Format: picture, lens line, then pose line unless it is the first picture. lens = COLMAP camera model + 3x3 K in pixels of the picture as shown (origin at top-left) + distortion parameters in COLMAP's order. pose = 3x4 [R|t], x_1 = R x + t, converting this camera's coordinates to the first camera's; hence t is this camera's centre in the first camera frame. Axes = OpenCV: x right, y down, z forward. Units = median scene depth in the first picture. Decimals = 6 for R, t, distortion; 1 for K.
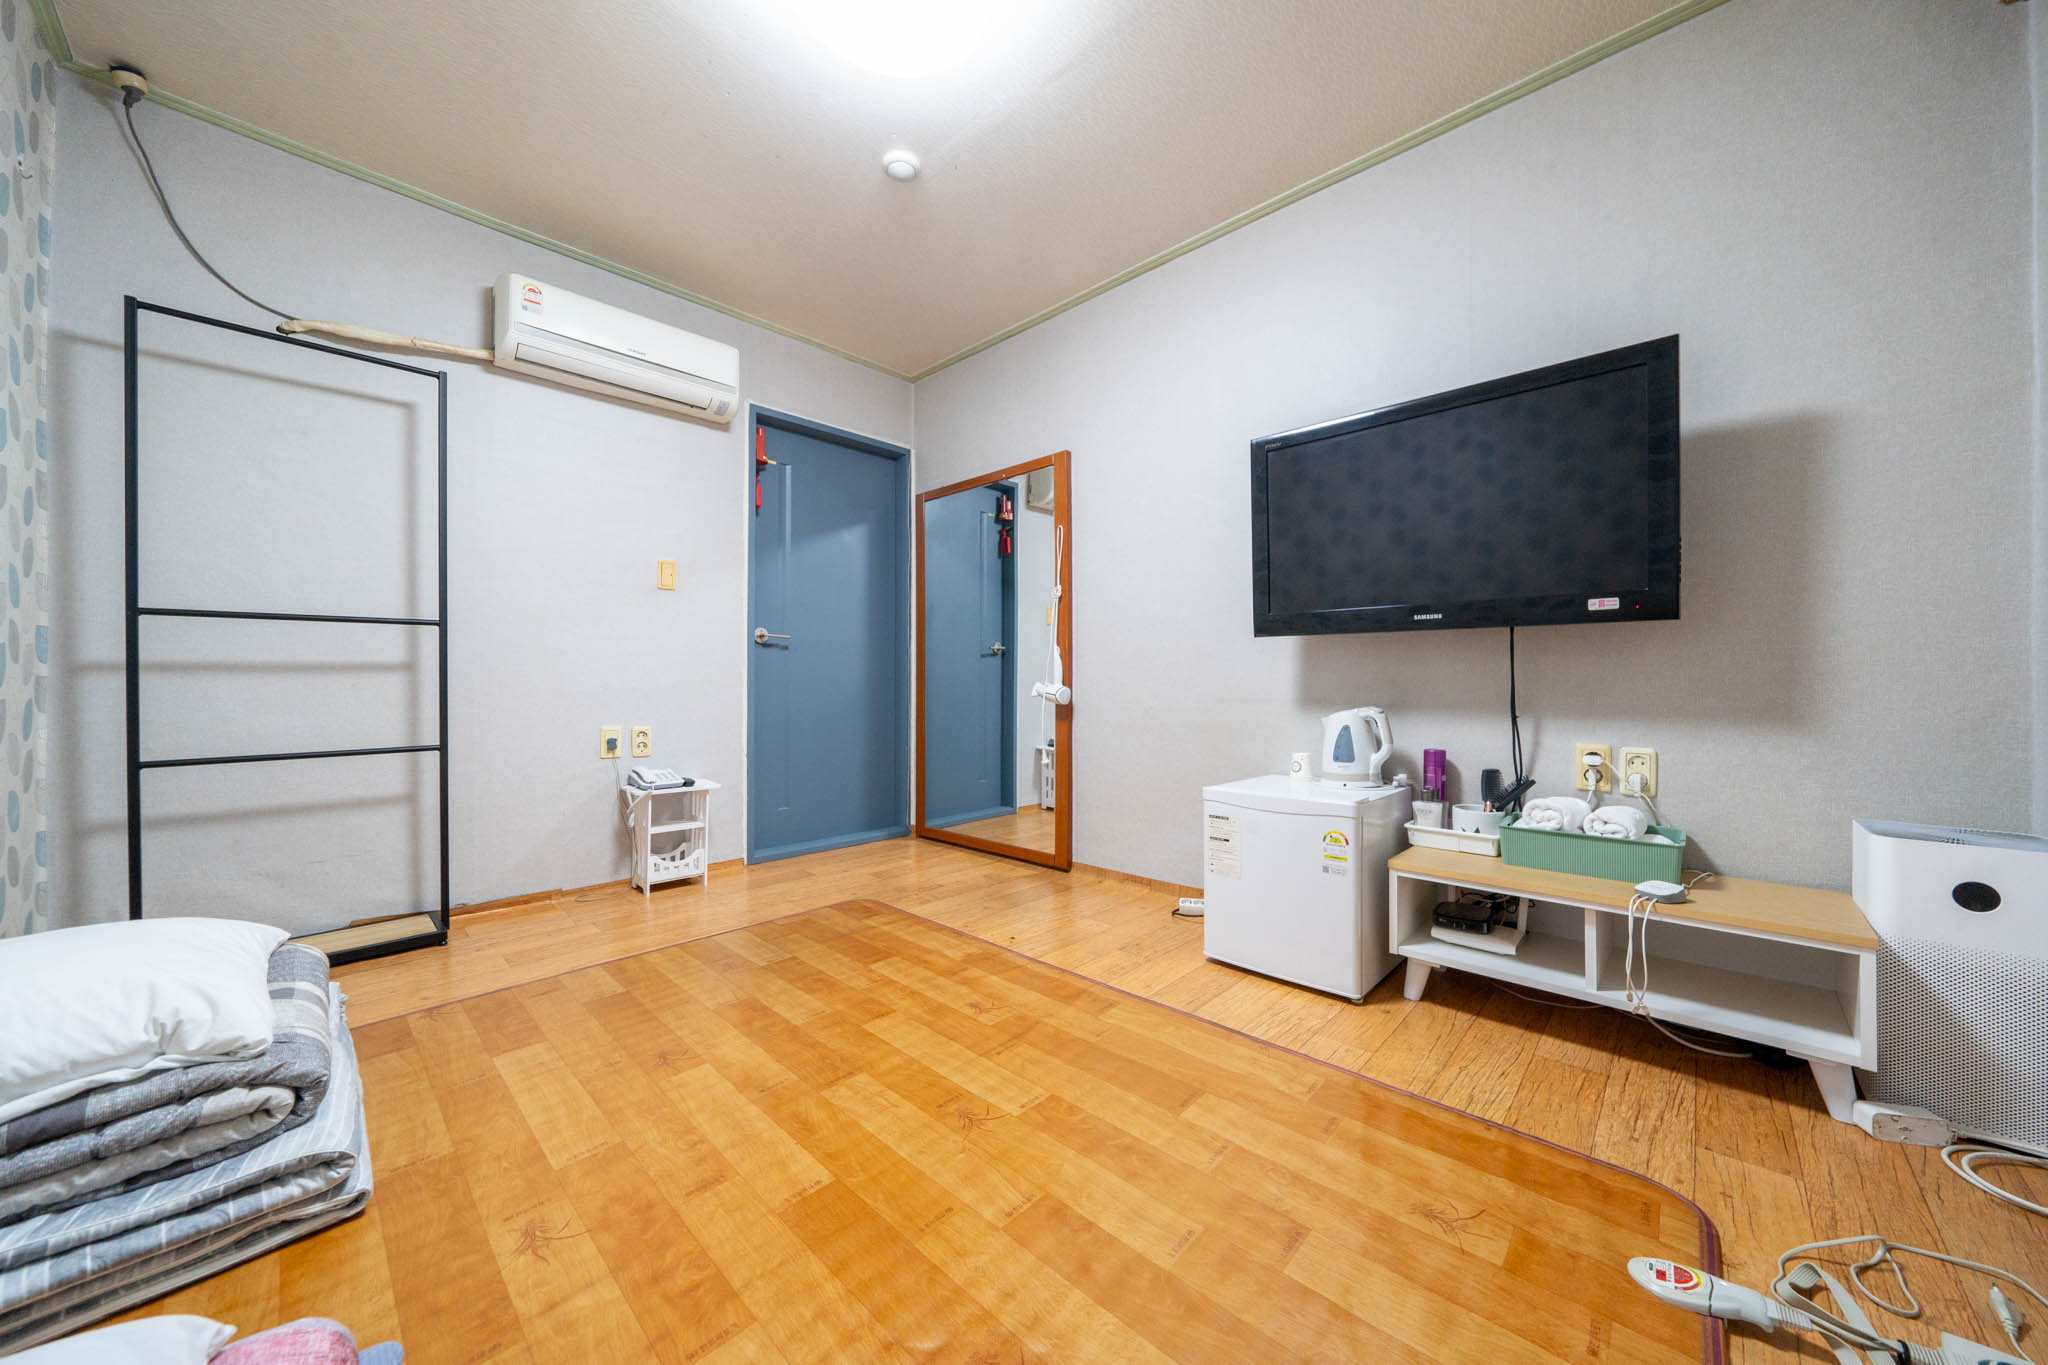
lens RADIAL K [[702.3, 0, 1047.8], [0, 702.3, 682.4], [0, 0, 1]] dist [-0.008160, -0.000026]
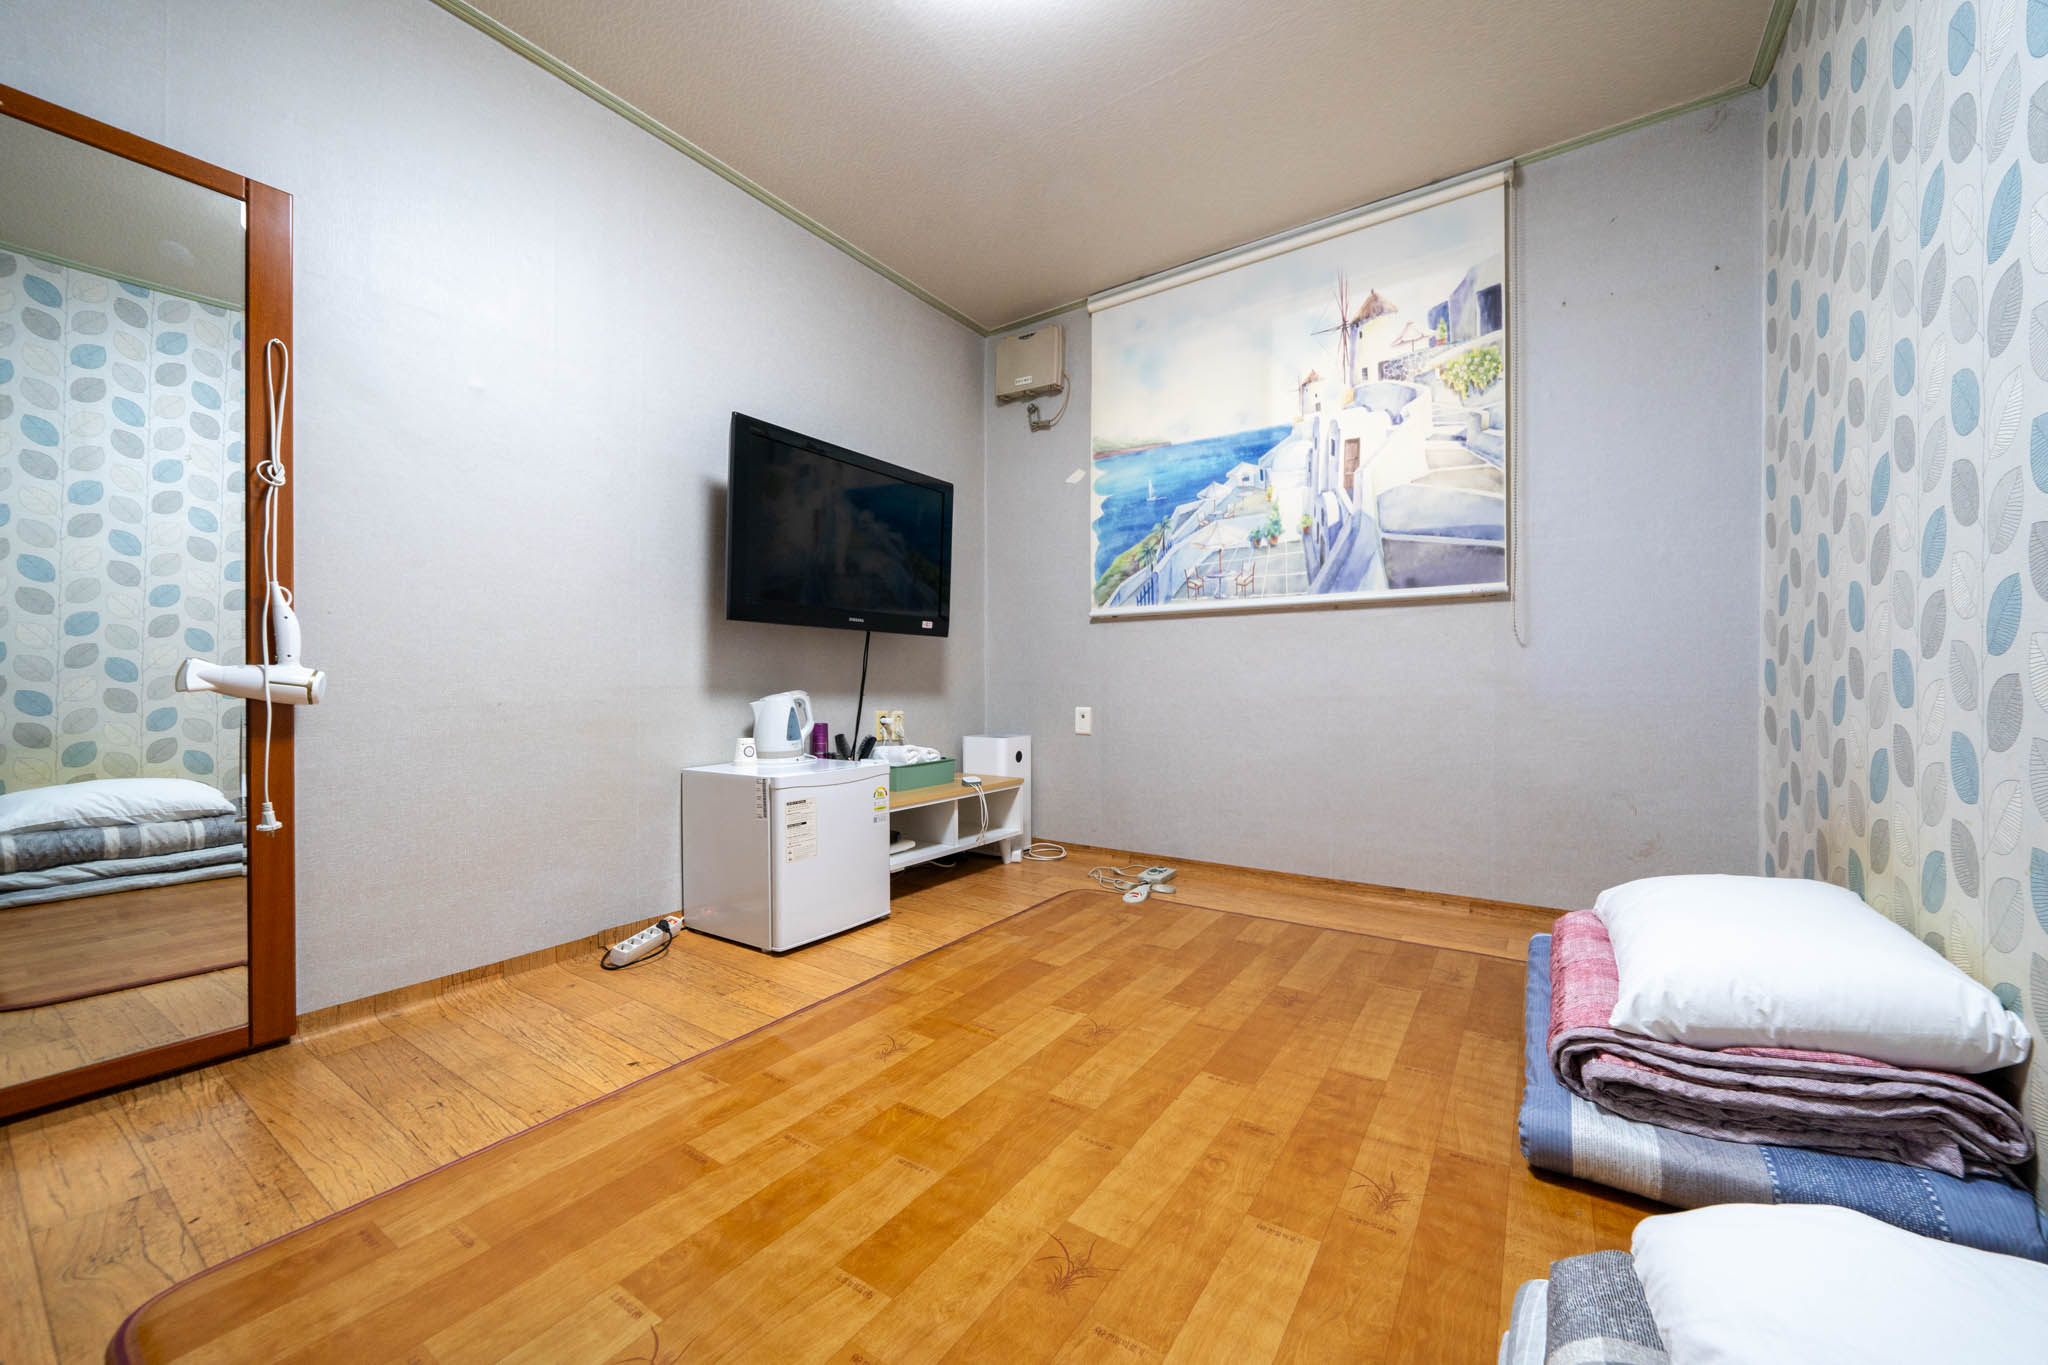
lens RADIAL K [[778.3, 0, 1024.0], [0, 778.3, 682.5], [0, 0, 1]] dist [-0.001358, -0.000082]
pose [[-0.147162, 0.001504, 0.989111, -1.111987], [0.001287, 0.999998, -0.001329, 0.030743], [-0.989112, 0.001078, -0.147163, 1.053228]]
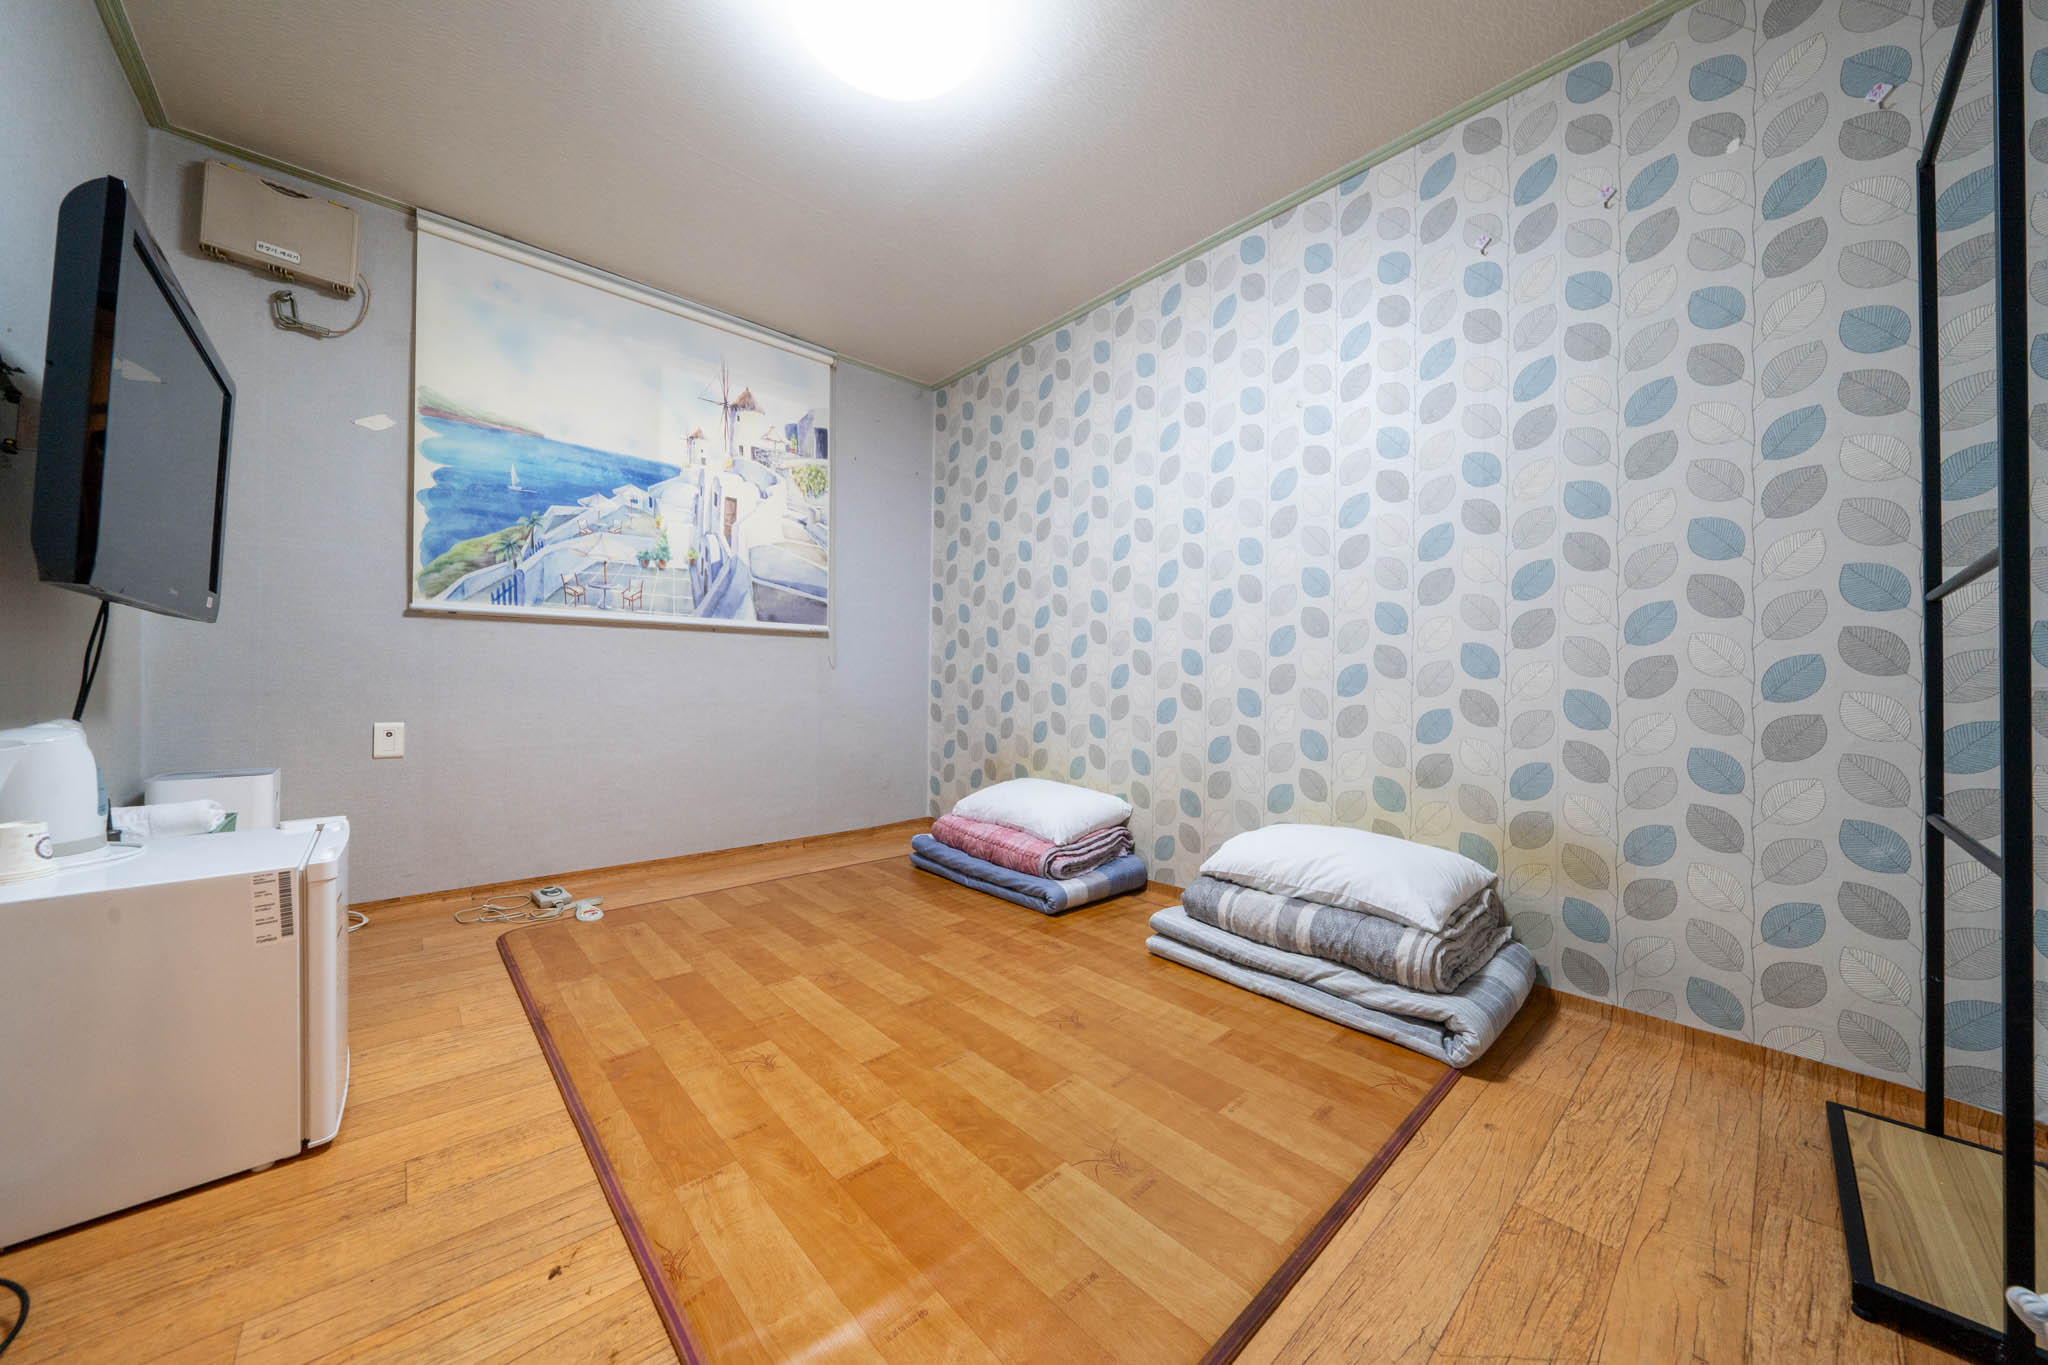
lens RADIAL K [[702.3, 0, 1047.8], [0, 702.3, 682.4], [0, 0, 1]] dist [-0.008160, -0.000026]
pose [[-0.997852, -0.012138, 0.064371, -0.529333], [-0.012083, 0.999926, 0.001242, -0.008548], [-0.064381, 0.000462, -0.997925, 1.972125]]
